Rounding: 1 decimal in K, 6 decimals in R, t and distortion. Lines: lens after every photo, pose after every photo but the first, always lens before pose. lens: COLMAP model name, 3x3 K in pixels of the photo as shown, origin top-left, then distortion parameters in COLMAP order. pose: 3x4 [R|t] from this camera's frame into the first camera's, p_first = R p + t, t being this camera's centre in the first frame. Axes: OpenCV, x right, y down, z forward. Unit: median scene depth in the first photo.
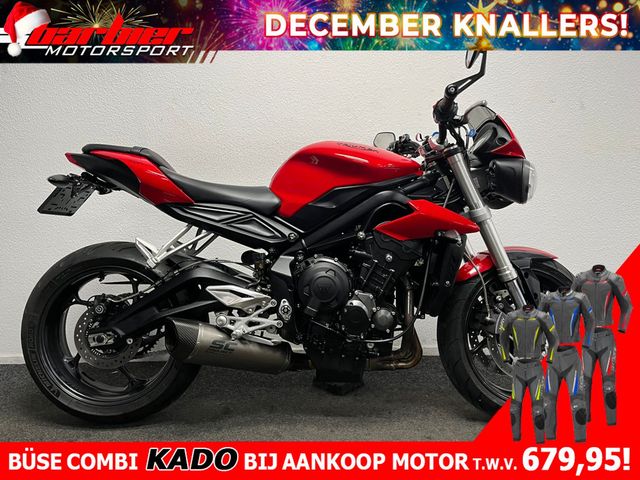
lens RADIAL K [[472.2, 0, 320.0], [0, 472.2, 240.0], [0, 0, 1]] dist [0.057859, -0.083244]
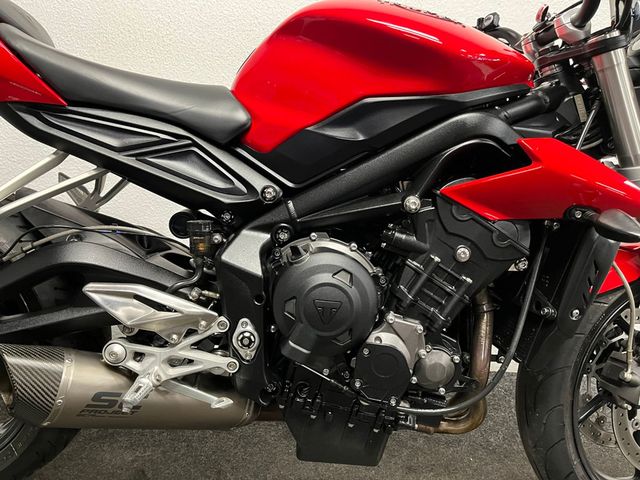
lens RADIAL K [[472.2, 0, 320.0], [0, 472.2, 240.0], [0, 0, 1]] dist [0.057859, -0.083244]
pose [[0.996670, 0.073447, 0.035419, -0.019851], [-0.077618, 0.987653, 0.136079, -0.030976], [-0.024987, -0.138375, 0.990065, 0.509688]]
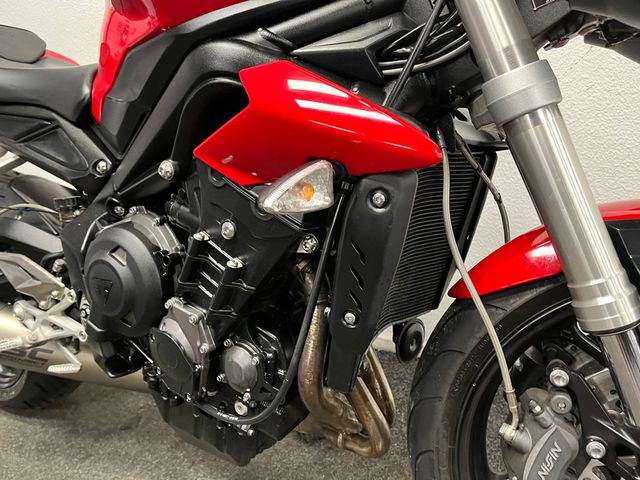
lens RADIAL K [[472.2, 0, 320.0], [0, 472.2, 240.0], [0, 0, 1]] dist [0.057859, -0.083244]
pose [[0.858624, 0.085071, -0.505498, 0.400176], [0.029636, 0.976245, 0.214632, -0.033585], [0.511749, -0.199269, 0.835706, 0.702174]]
